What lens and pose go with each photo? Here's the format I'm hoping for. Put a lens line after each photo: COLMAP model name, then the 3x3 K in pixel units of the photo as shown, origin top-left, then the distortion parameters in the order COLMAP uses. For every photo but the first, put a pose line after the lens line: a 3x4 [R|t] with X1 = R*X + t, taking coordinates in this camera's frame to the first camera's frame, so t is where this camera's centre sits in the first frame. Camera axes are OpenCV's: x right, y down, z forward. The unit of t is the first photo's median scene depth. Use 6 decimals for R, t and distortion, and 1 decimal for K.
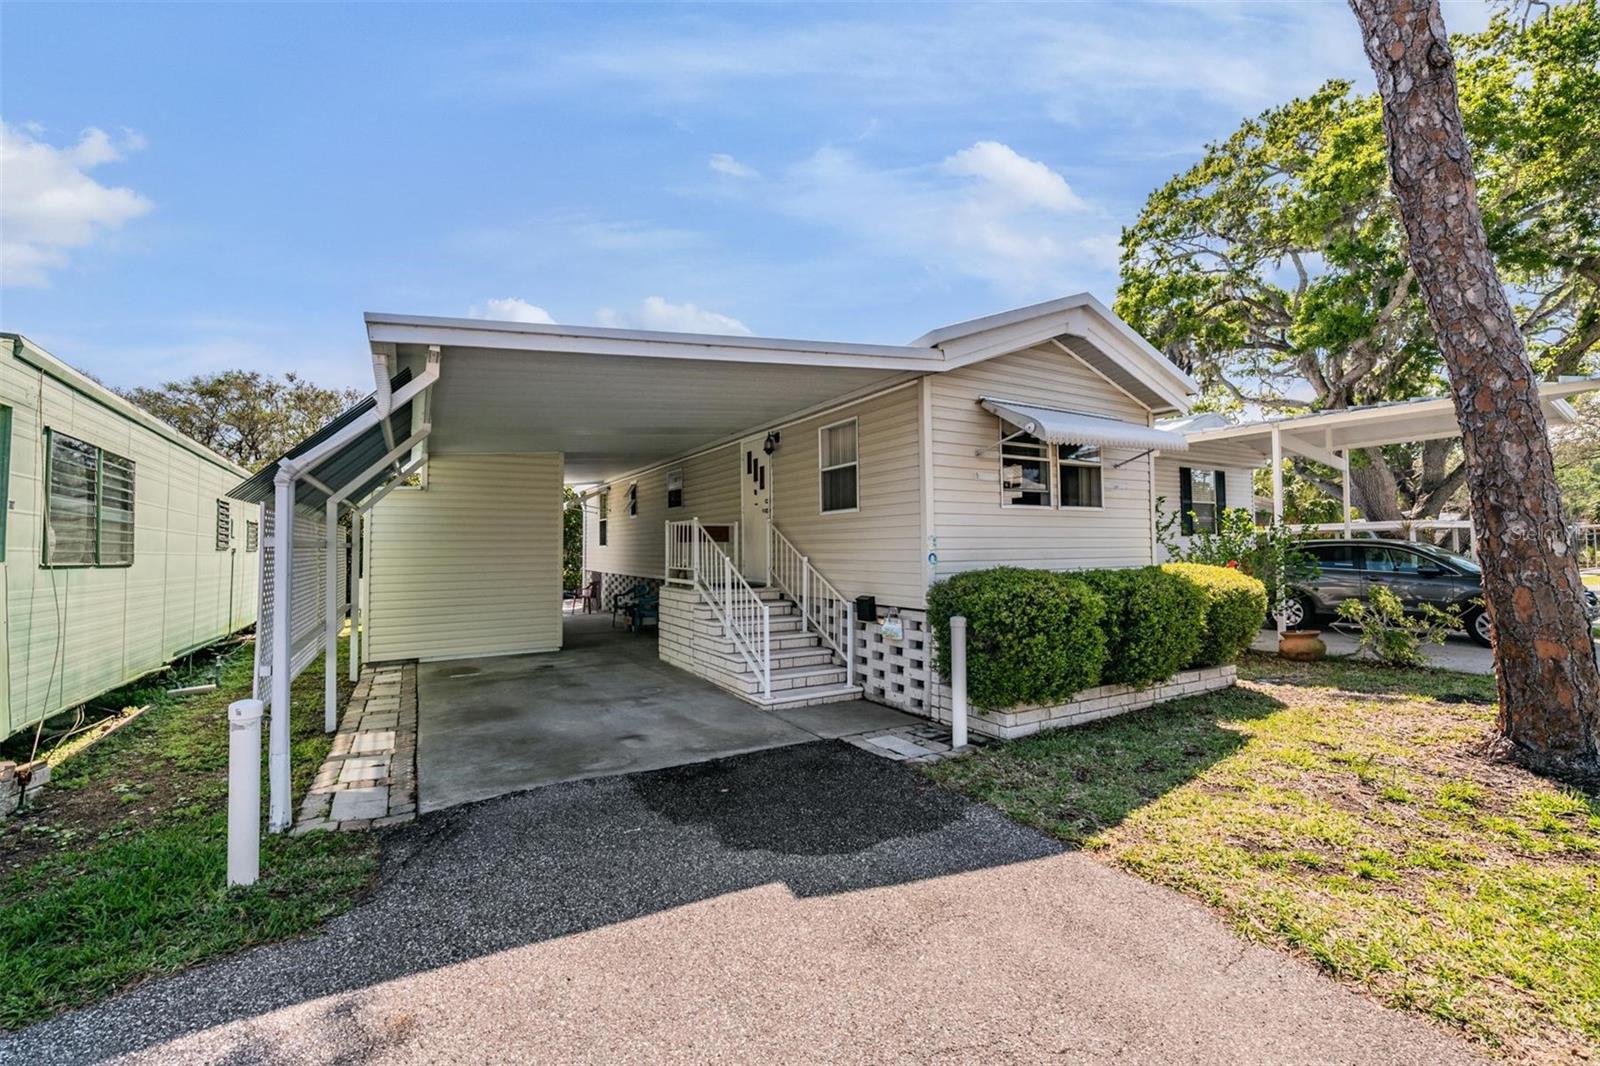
lens RADIAL K [[652.6, 0, 795.8], [0, 652.6, 526.8], [0, 0, 1]] dist [0.009470, -0.000174]
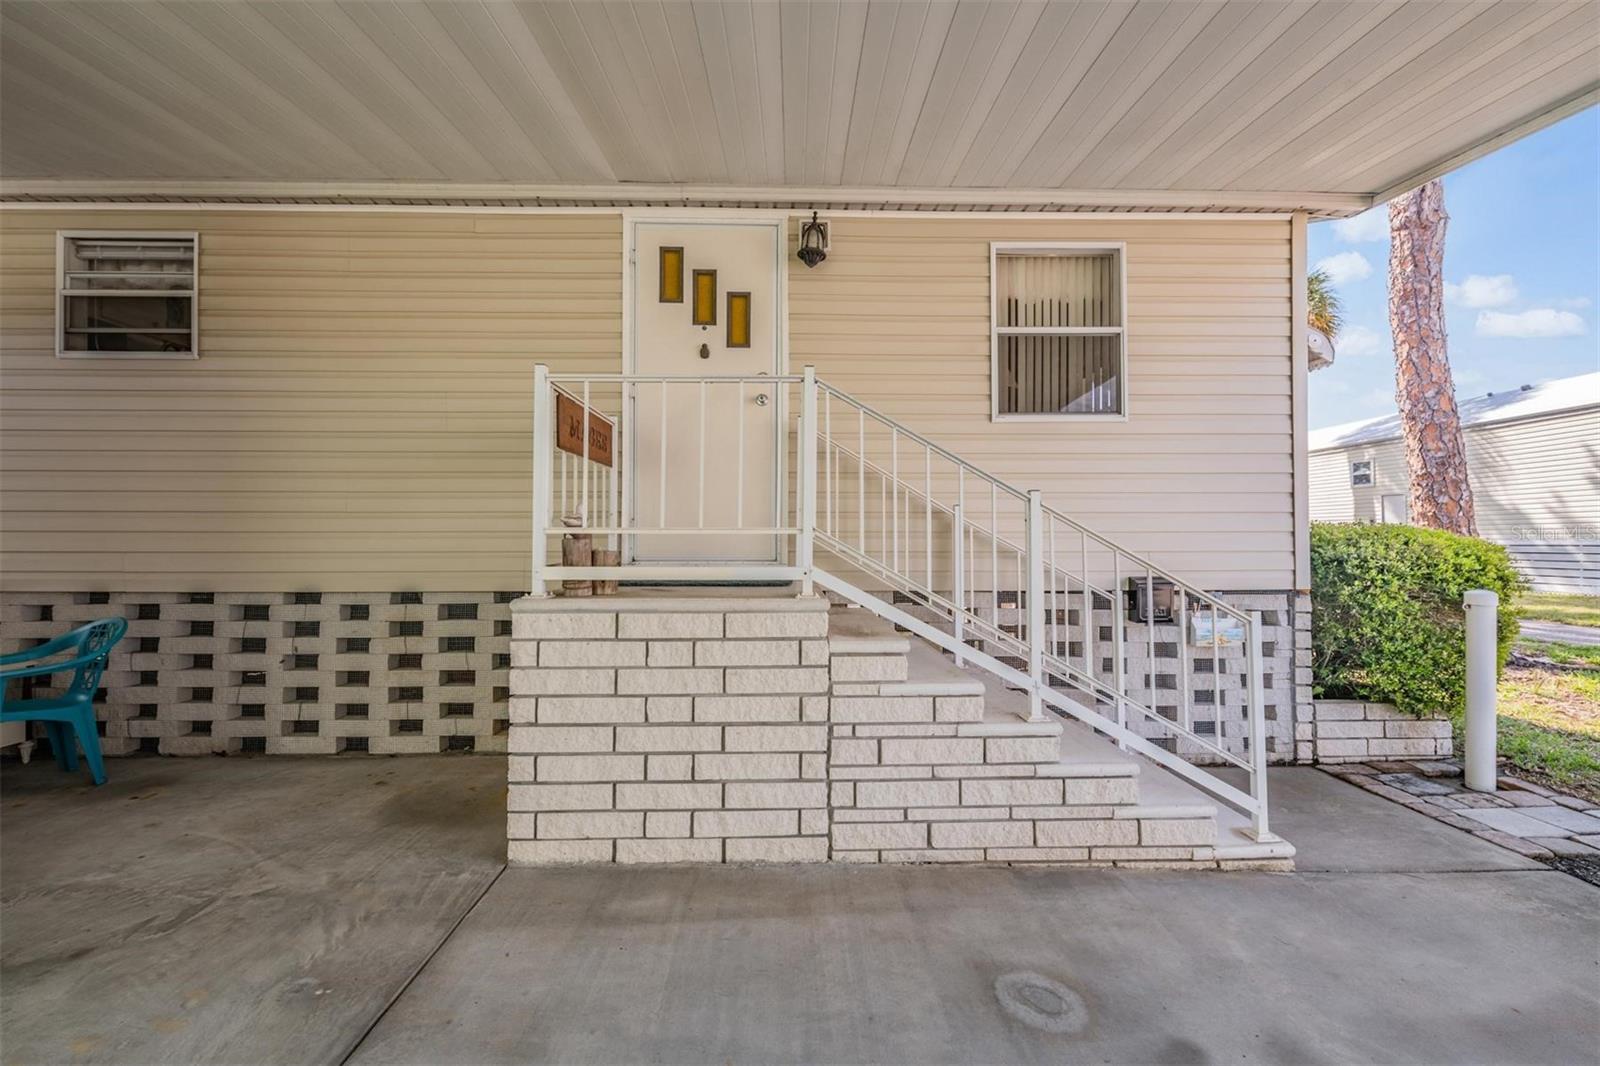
lens RADIAL K [[636.9, 0, 795.2], [0, 636.9, 532.3], [0, 0, 1]] dist [0.004380, -0.004000]
pose [[0.484712, 0.015854, 0.874530, -0.759952], [-0.026129, 0.999652, -0.003640, 0.117878], [-0.874283, -0.021086, 0.484958, 1.526726]]
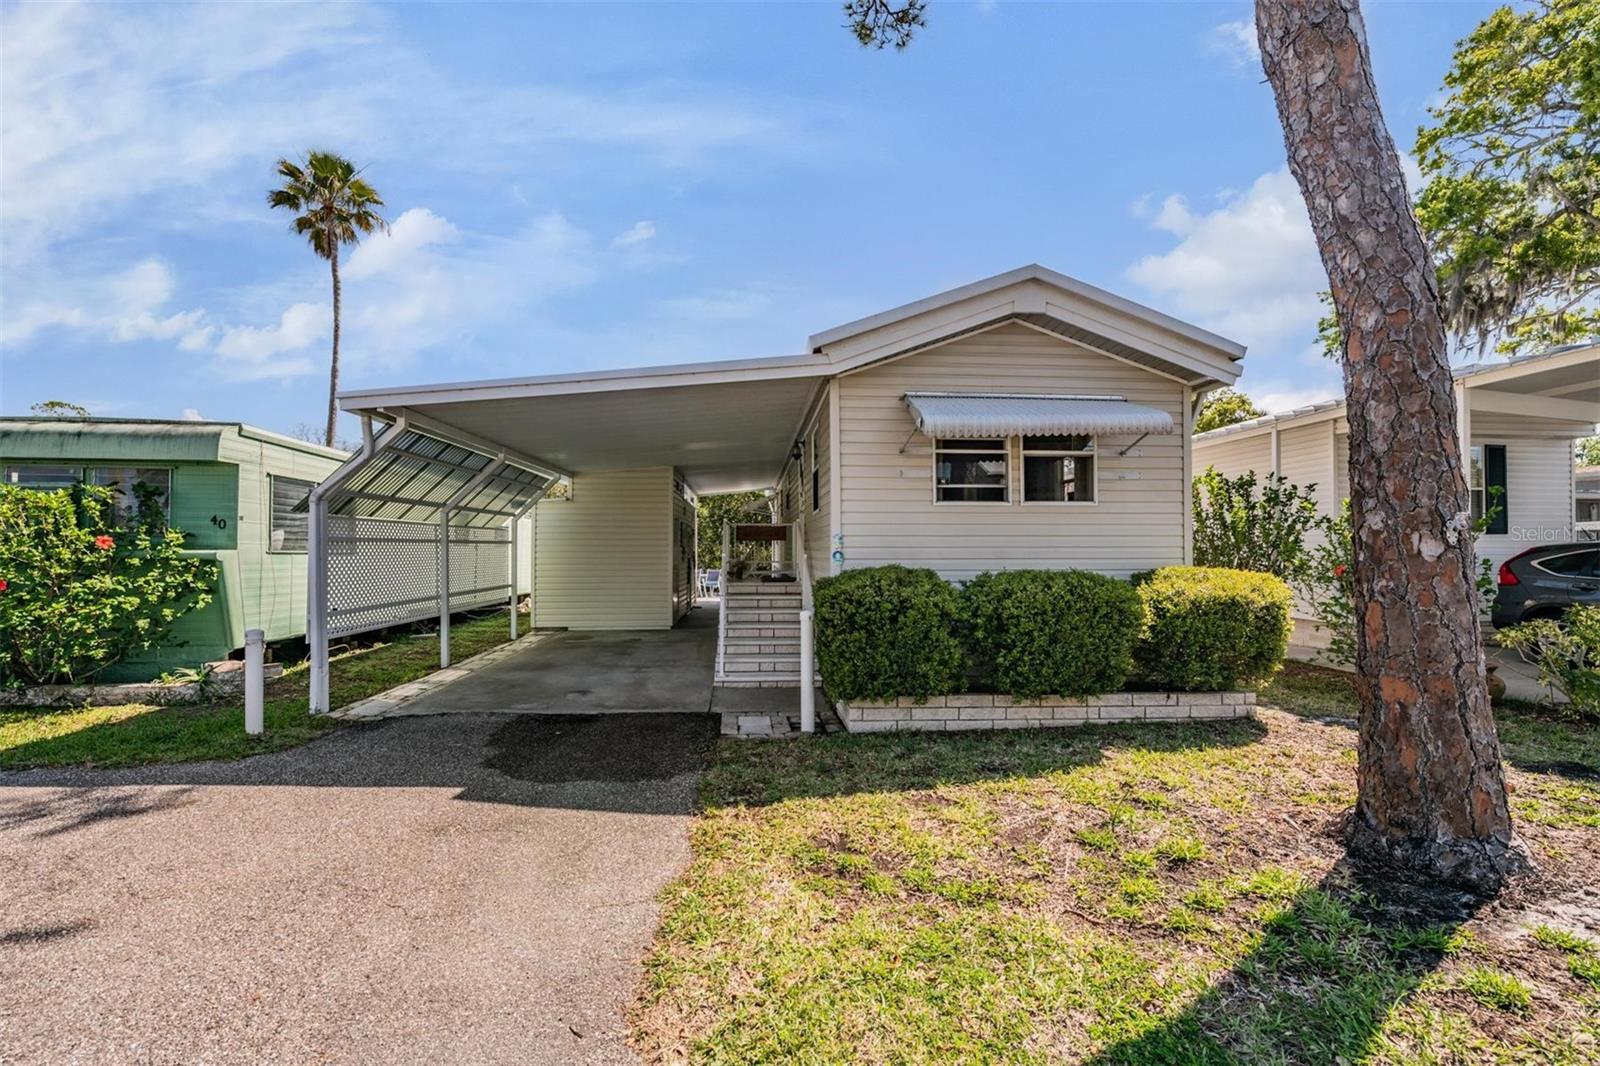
lens RADIAL K [[636.9, 0, 797.9], [0, 636.9, 541.5], [0, 0, 1]] dist [0.004380, -0.004000]
pose [[0.895954, 0.003266, -0.444134, 0.817785], [0.006627, 0.999763, 0.020722, 0.005760], [0.444097, -0.021509, 0.895721, 0.091939]]
